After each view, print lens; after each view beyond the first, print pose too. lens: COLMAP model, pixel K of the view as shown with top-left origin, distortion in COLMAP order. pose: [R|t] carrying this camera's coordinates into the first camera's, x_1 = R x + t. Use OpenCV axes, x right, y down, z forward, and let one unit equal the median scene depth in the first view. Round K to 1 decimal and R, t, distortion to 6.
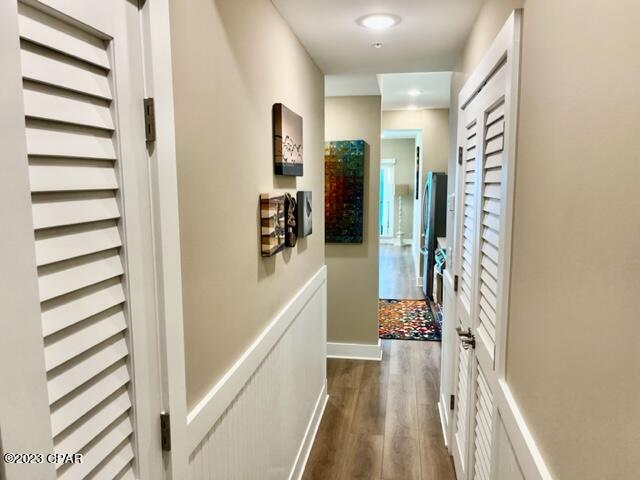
lens RADIAL K [[489.4, 0, 323.4], [0, 489.4, 239.2], [0, 0, 1]] dist [0.059577, -0.096947]
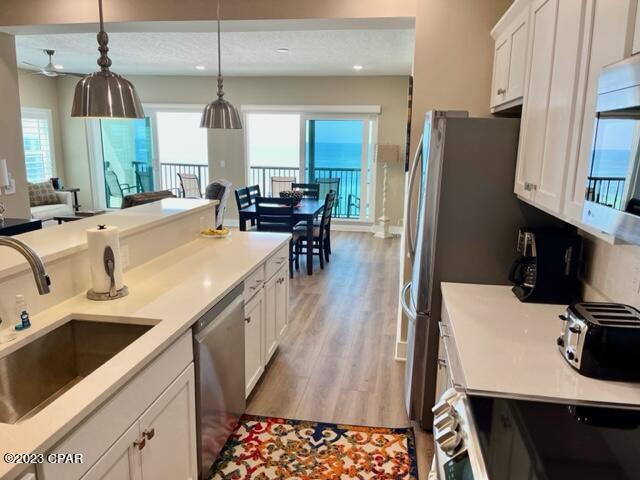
lens RADIAL K [[489.4, 0, 323.4], [0, 489.4, 239.2], [0, 0, 1]] dist [0.059577, -0.096947]
pose [[0.999869, 0.016153, 0.000698, 0.094044], [-0.016158, 0.996889, 0.077140, -0.044509], [0.000550, -0.077142, 0.997020, 0.420018]]
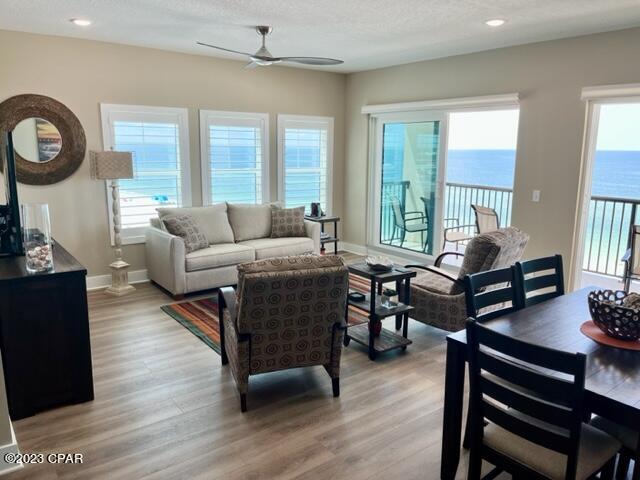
lens RADIAL K [[489.4, 0, 323.4], [0, 489.4, 239.2], [0, 0, 1]] dist [0.059577, -0.096947]
pose [[0.720757, 0.134341, -0.680045, 0.103661], [-0.092491, 0.990907, 0.097723, -0.097205], [0.686990, -0.007537, 0.726628, 0.822387]]
